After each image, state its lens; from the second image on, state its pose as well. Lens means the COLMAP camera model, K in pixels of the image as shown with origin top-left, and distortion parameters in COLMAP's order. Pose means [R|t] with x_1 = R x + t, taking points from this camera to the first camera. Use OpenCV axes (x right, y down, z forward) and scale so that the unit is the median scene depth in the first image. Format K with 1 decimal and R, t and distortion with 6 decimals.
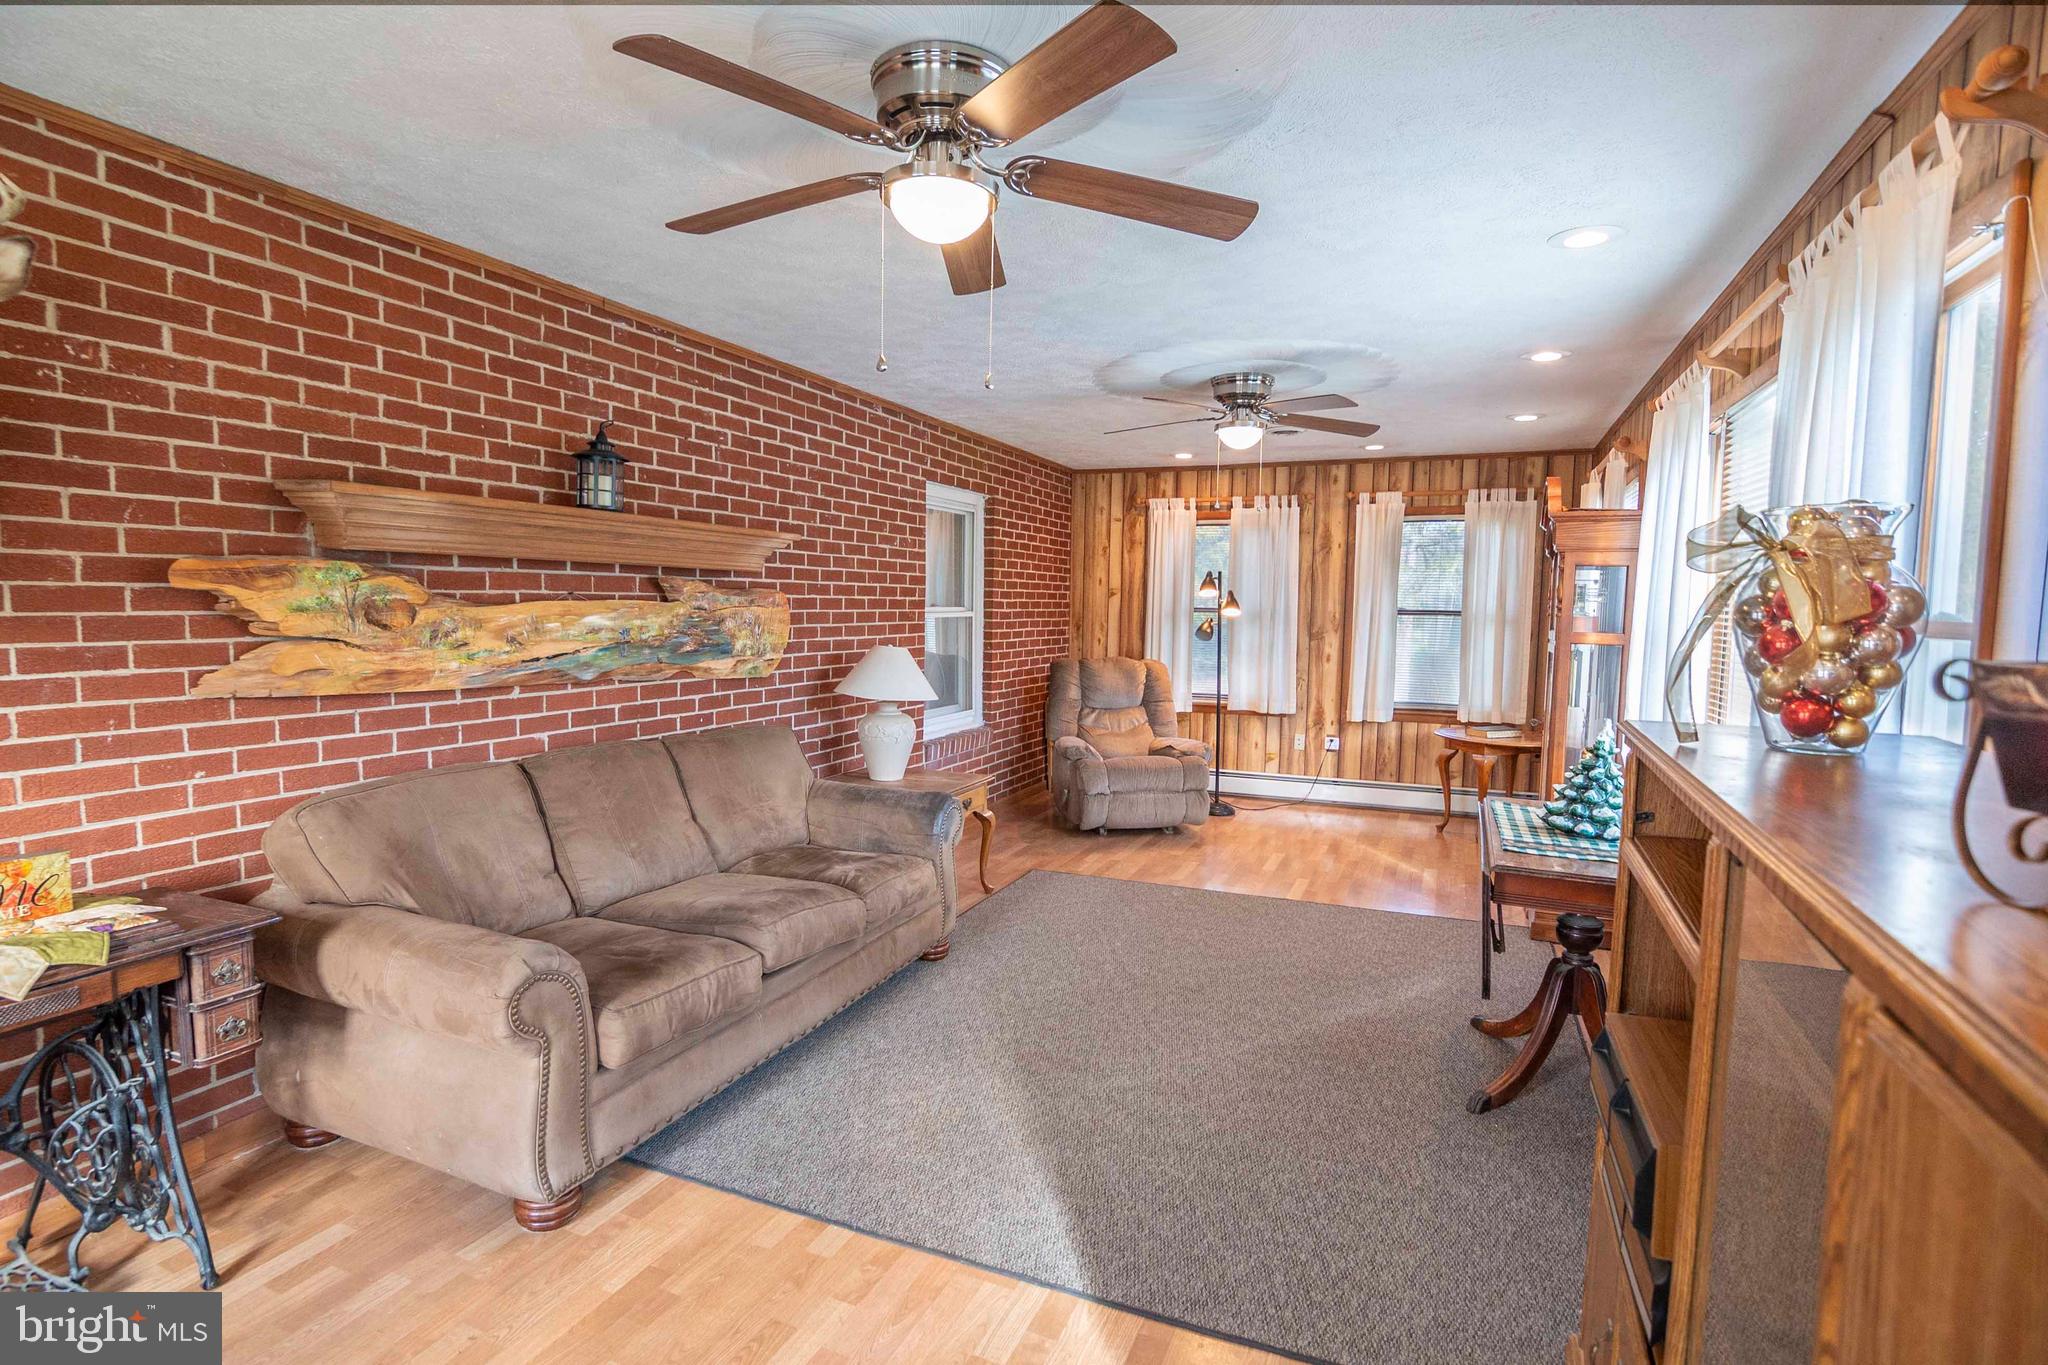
lens RADIAL K [[1008.0, 0, 1011.6], [0, 1008.0, 689.4], [0, 0, 1]] dist [-0.031889, 0.010468]
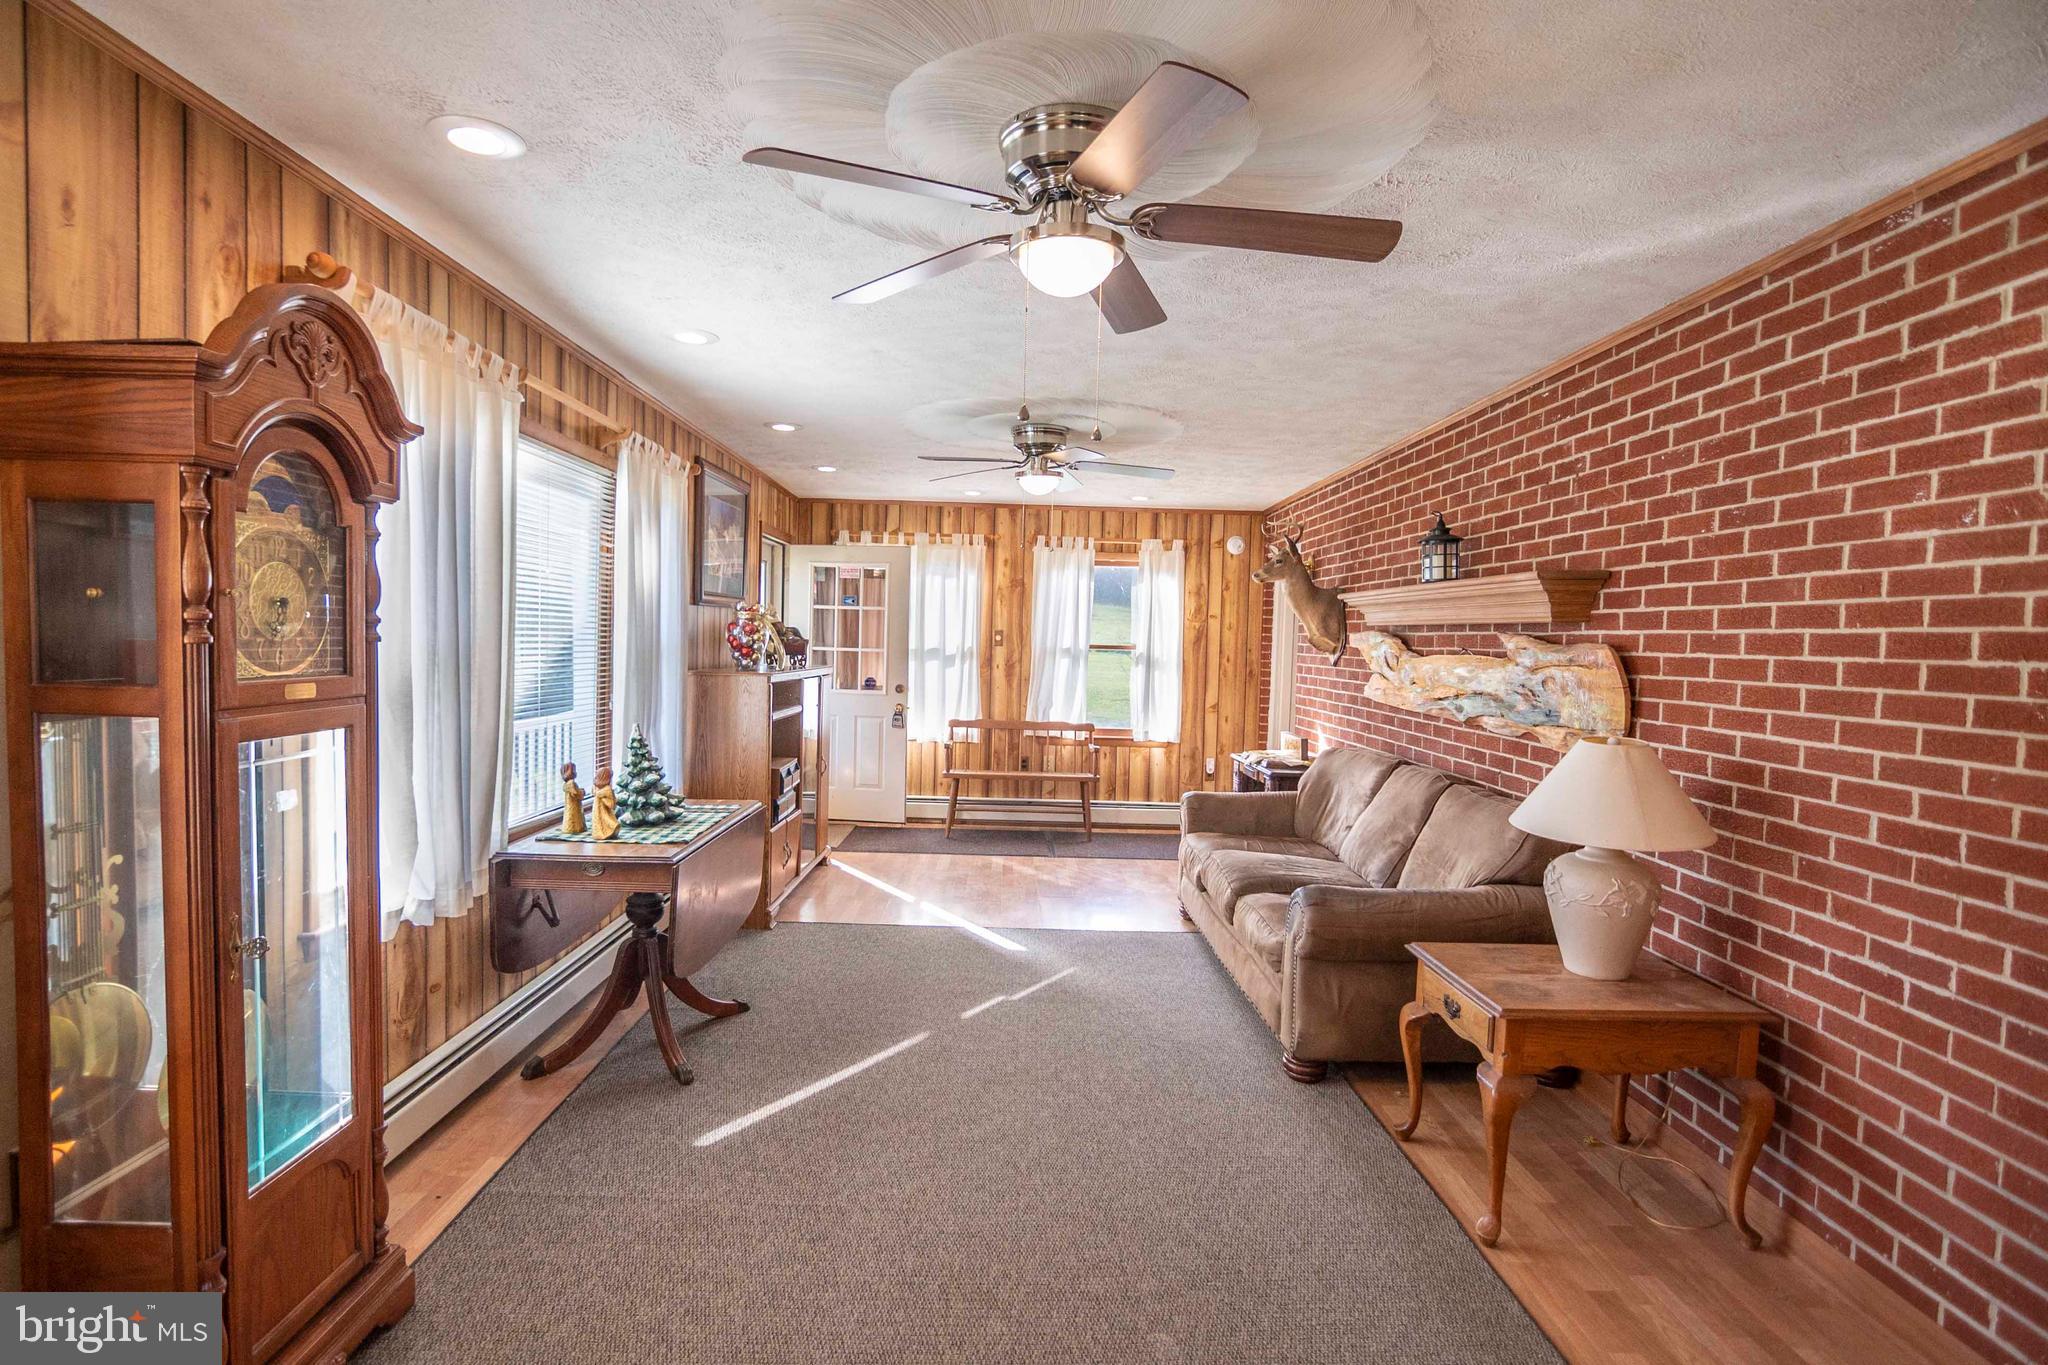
lens RADIAL K [[1008.0, 0, 1020.6], [0, 1008.0, 688.8], [0, 0, 1]] dist [-0.031889, 0.010468]
pose [[-0.910594, -0.015959, -0.412994, 0.296654], [-0.074025, 0.989394, 0.124982, -0.084028], [0.406619, 0.144379, -0.902117, 0.987957]]
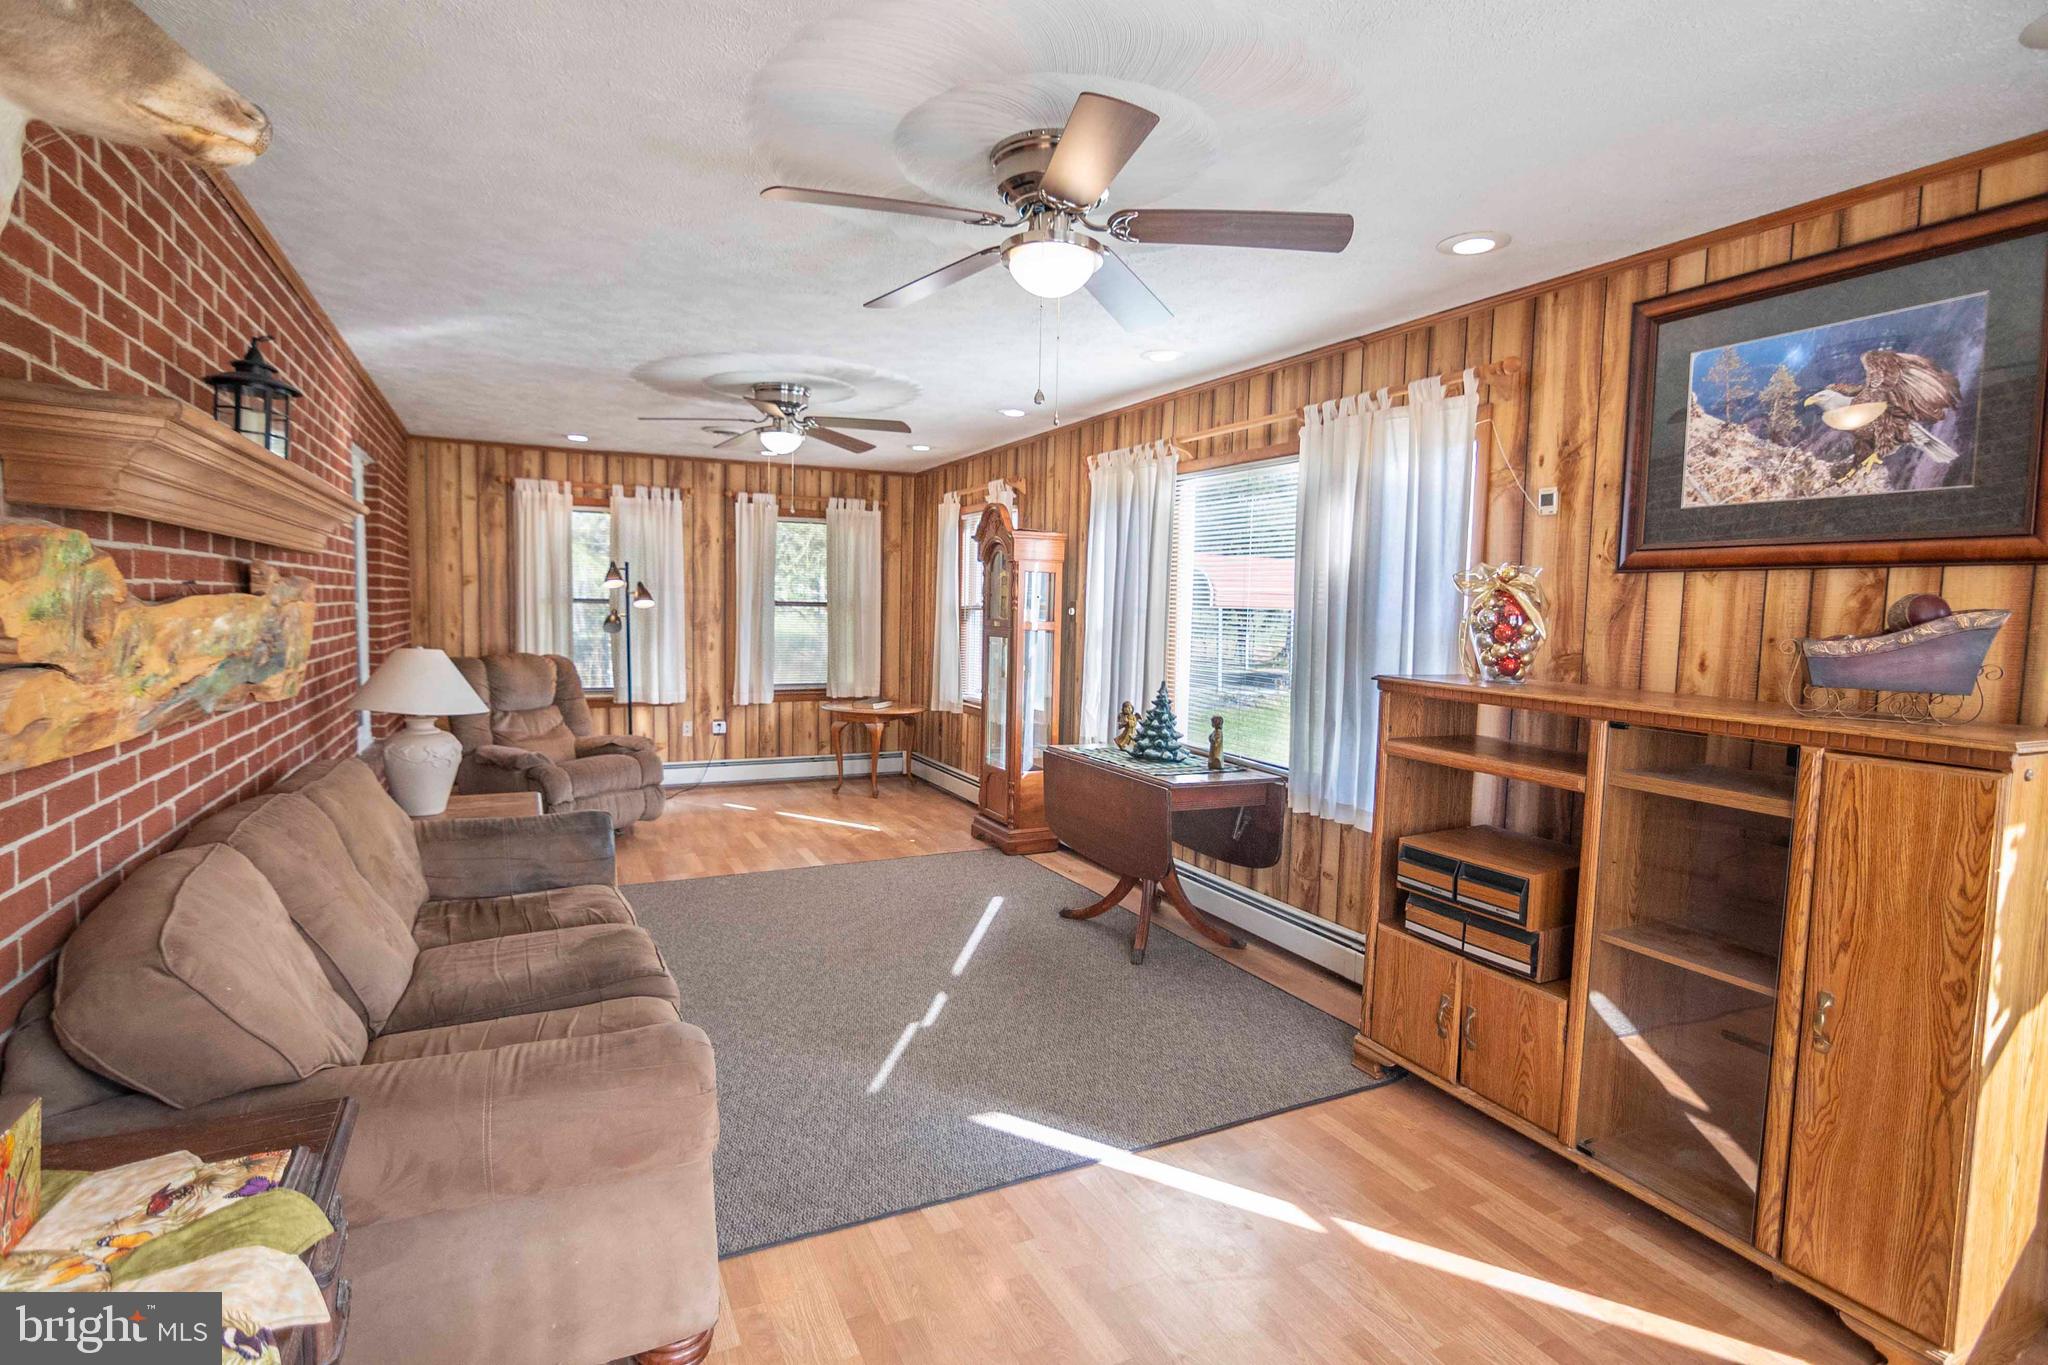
lens RADIAL K [[1008.0, 0, 1013.9], [0, 1008.0, 674.6], [0, 0, 1]] dist [-0.031889, 0.010468]
pose [[0.649835, -0.051685, 0.758316, -0.304012], [0.051626, 0.998383, 0.023806, -0.011794], [-0.758320, 0.023679, 0.651452, 0.085029]]
